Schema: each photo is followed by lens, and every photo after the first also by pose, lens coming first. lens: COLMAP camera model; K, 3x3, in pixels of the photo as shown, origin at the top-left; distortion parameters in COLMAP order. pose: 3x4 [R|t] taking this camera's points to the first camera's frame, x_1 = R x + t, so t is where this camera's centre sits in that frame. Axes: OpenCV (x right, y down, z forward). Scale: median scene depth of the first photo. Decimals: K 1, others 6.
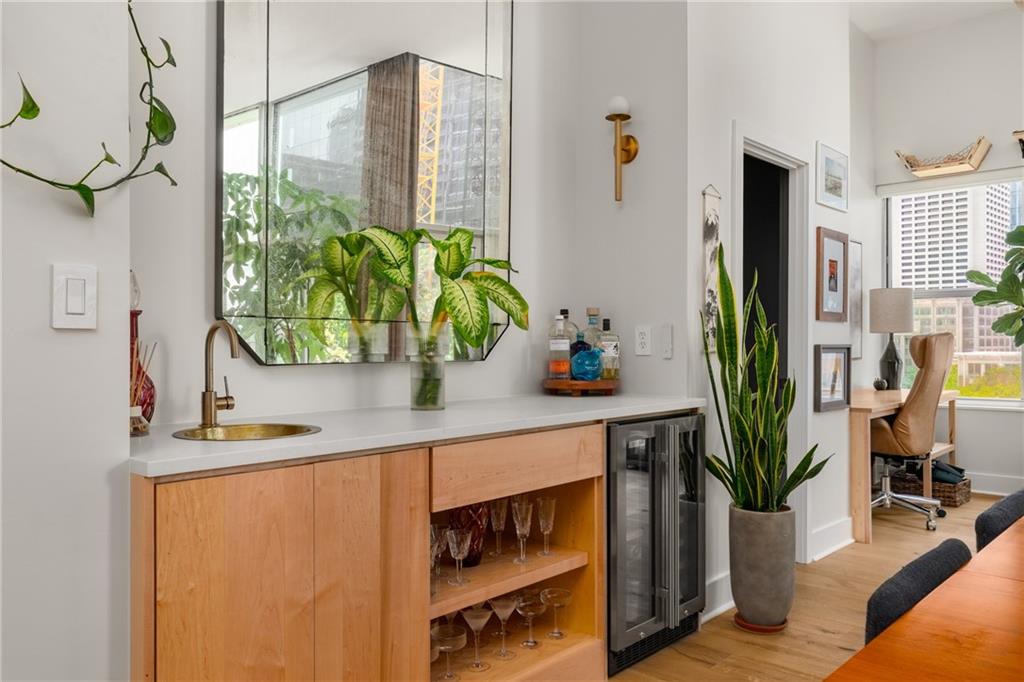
lens RADIAL K [[794.7, 0, 512.6], [0, 794.7, 340.5], [0, 0, 1]] dist [0.003101, 0.005282]
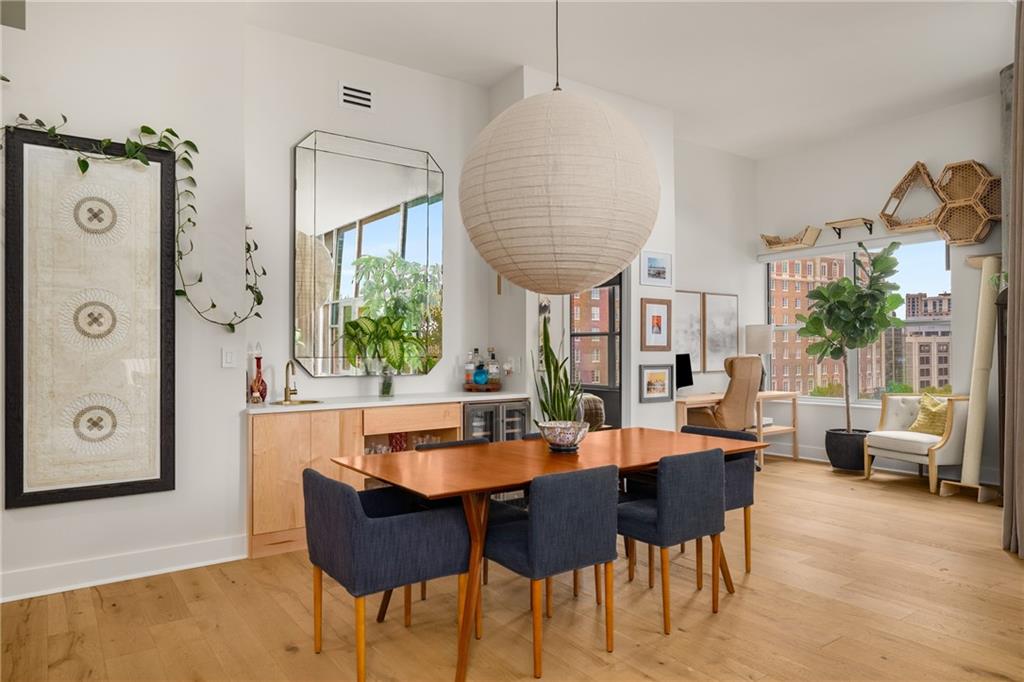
lens RADIAL K [[667.7, 0, 511.9], [0, 667.7, 343.1], [0, 0, 1]] dist [0.006205, 0.000265]
pose [[0.975995, -0.008530, -0.217627, 0.608809], [0.006244, 0.999918, -0.011188, -0.039763], [0.217705, 0.009561, 0.975968, -0.733930]]
